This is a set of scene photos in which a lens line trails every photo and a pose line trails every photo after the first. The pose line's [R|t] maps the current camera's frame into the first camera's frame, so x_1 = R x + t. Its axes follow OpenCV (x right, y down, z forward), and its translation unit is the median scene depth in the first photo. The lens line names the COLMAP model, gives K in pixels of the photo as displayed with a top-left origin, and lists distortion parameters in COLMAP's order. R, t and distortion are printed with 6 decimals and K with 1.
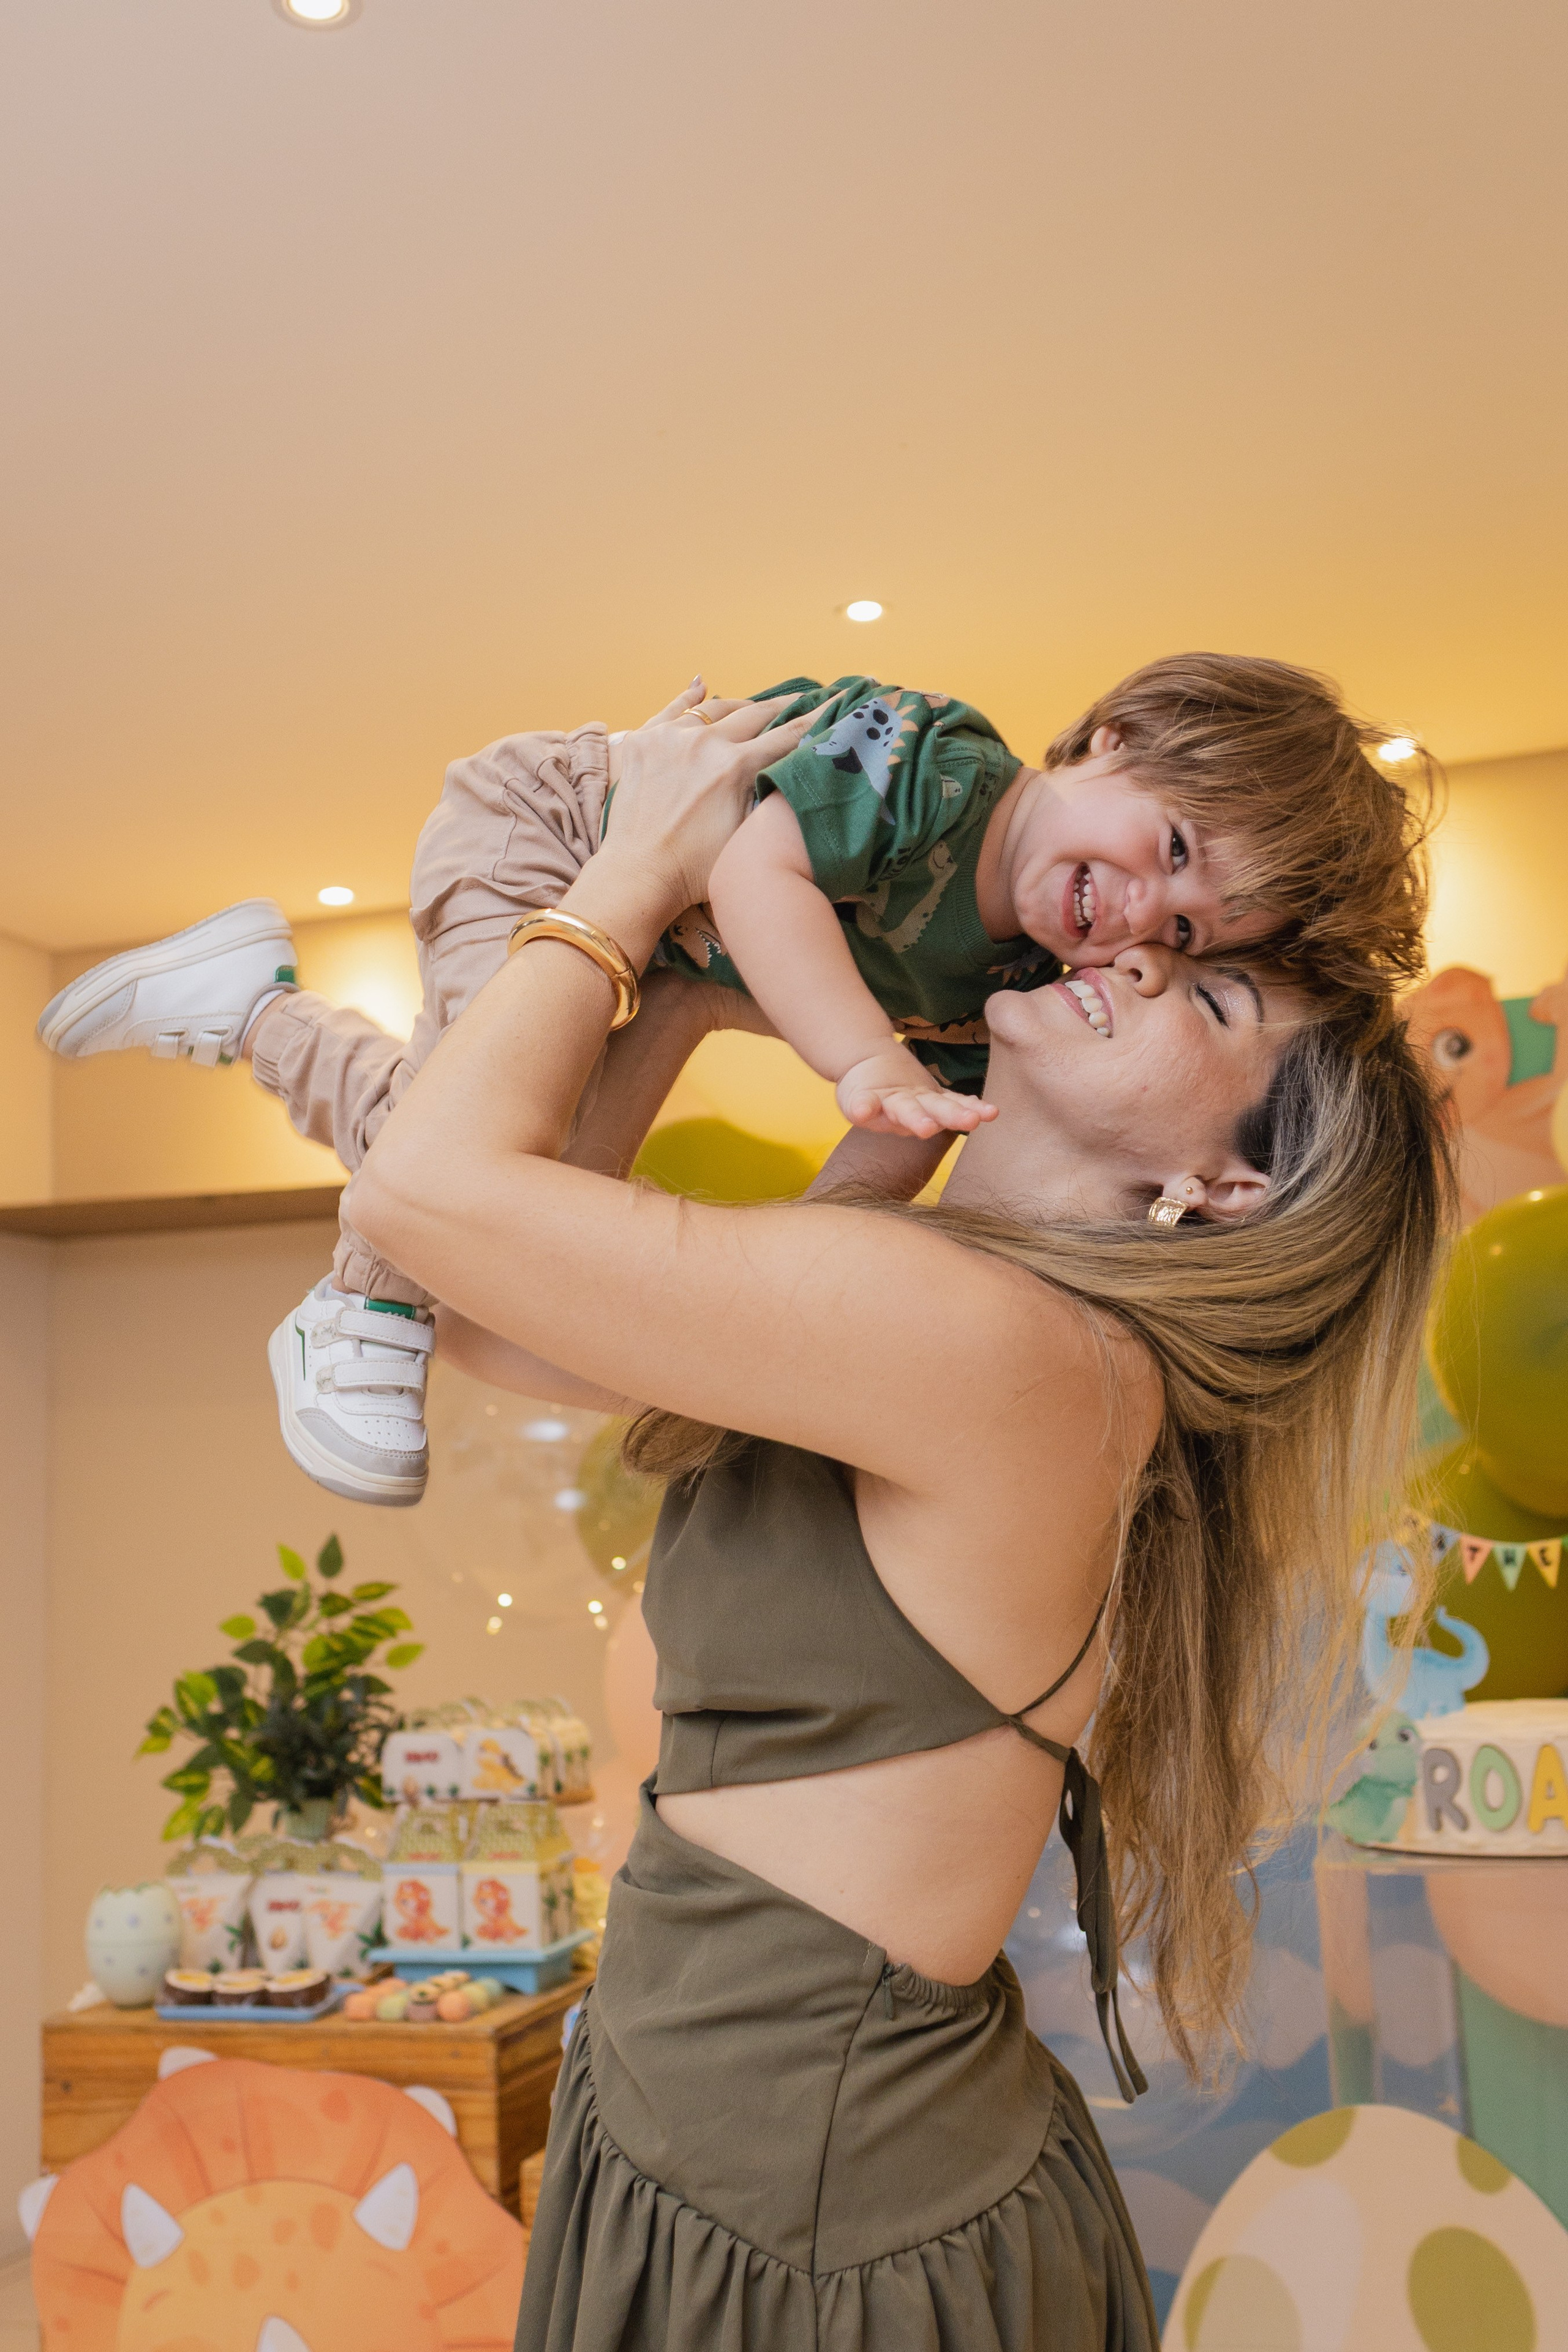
lens RADIAL K [[2444.2, 0, 779.3], [0, 2444.2, 1114.1], [0, 0, 1]] dist [-0.005372, 0.010444]
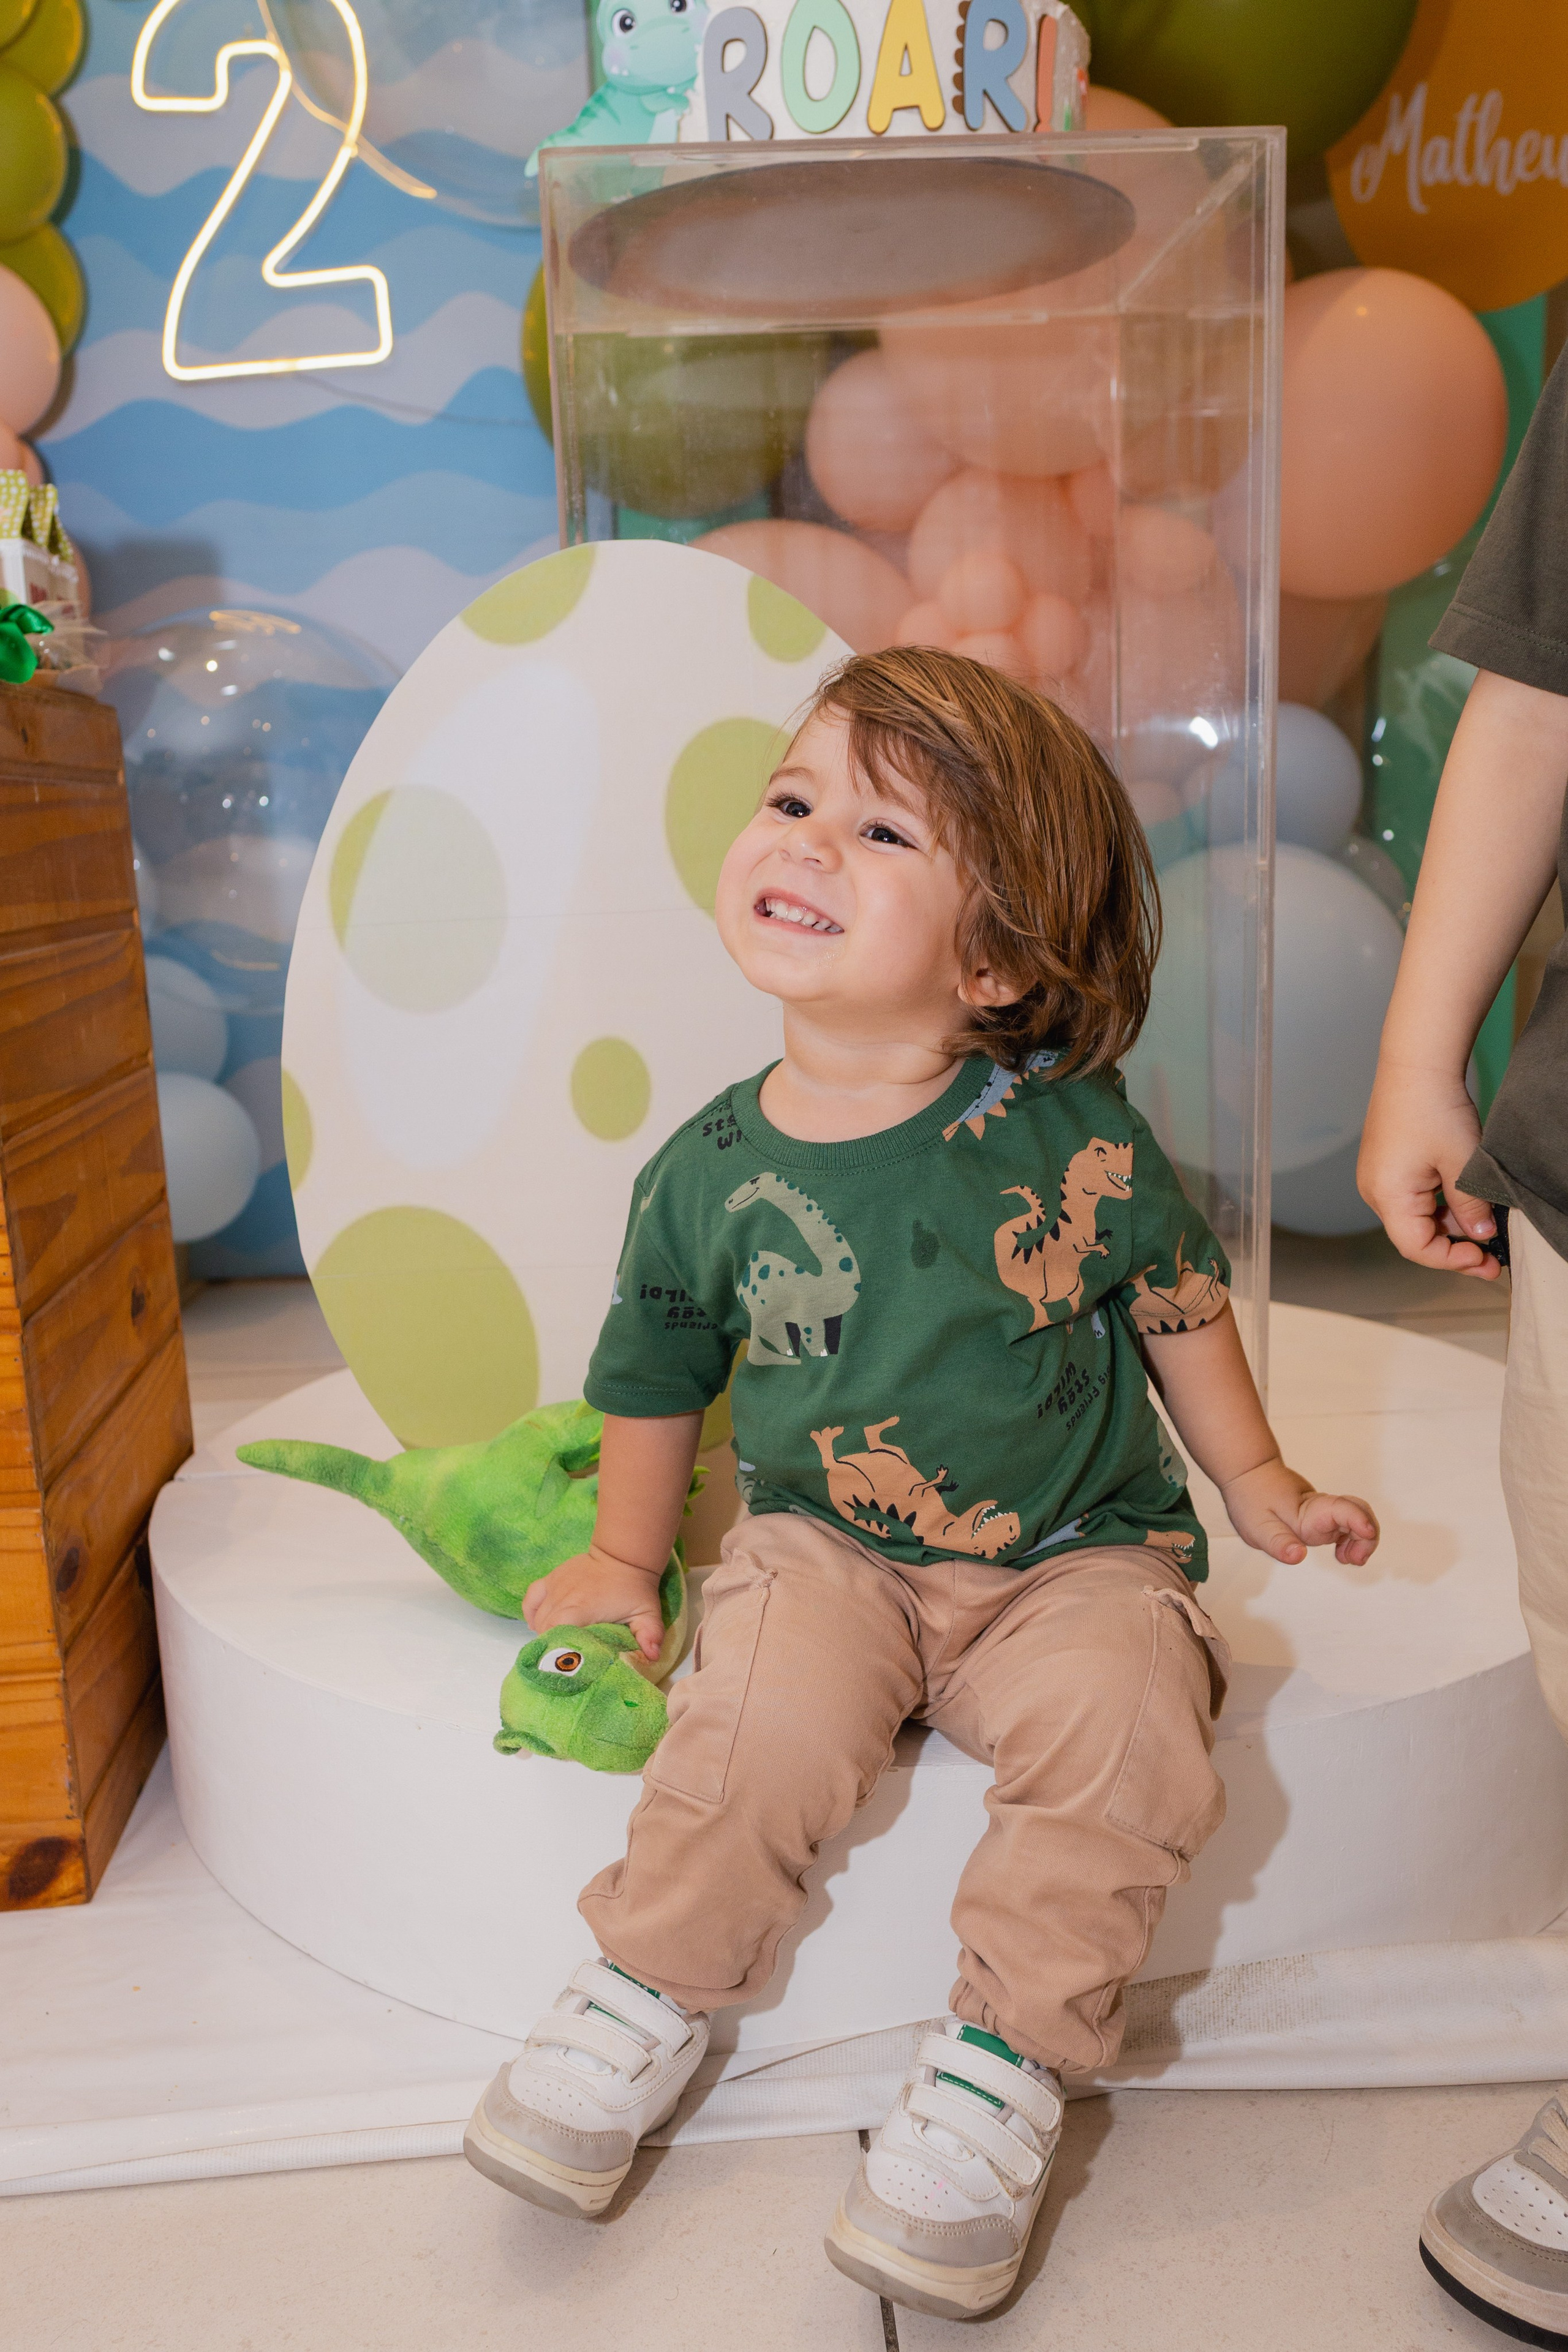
lens RADIAL K [[1990.7, 0, 727.3], [0, 1990.7, 1247.2], [0, 0, 1]] dist [0.000287, -0.007492]
pose [[0.940492, -0.066334, 0.333280, 0.067571], [-0.057524, 0.935530, 0.348531, 0.324811], [-0.334913, -0.346963, 0.876042, 0.383085]]
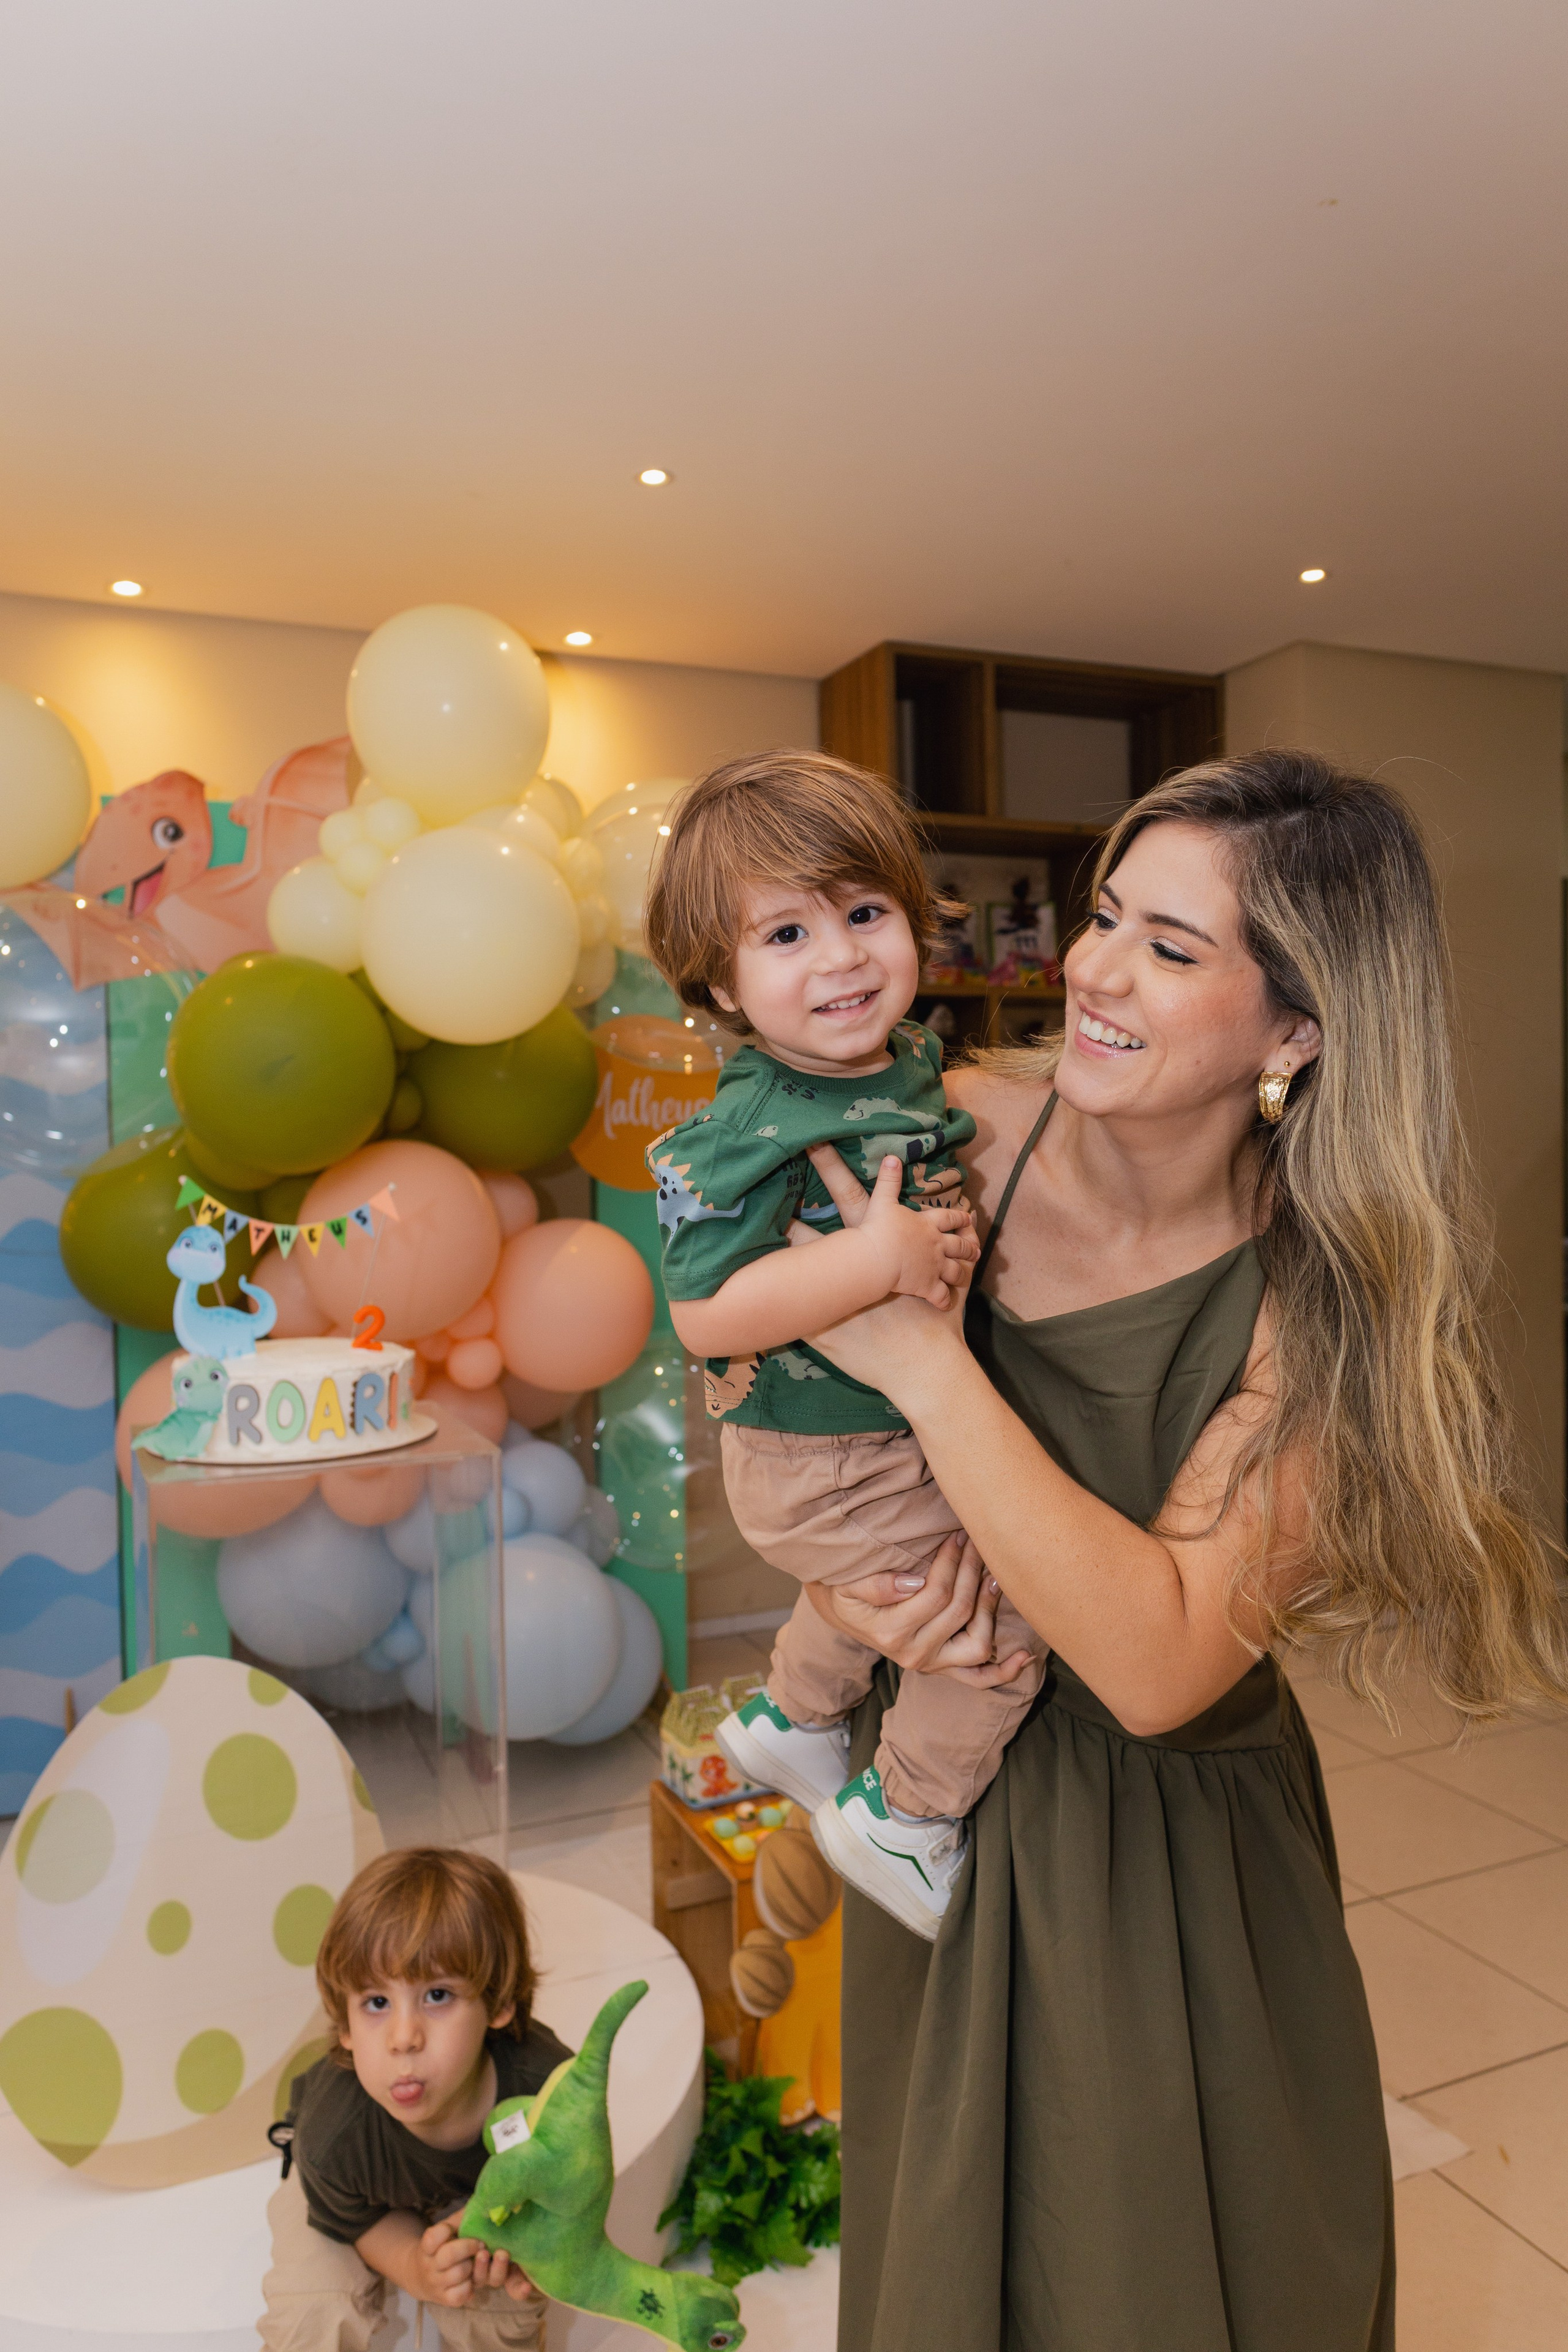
lens RADIAL K [[1600.7, 0, 792.1], [0, 1600.7, 1171.3], [0, 0, 1]] dist [-0.002757, -0.003237]
pose [[0.739267, 0.017289, 0.673191, -0.079853], [-0.134551, 0.983305, 0.122504, 0.001678], [-0.659834, -0.181142, 0.729251, 0.169354]]
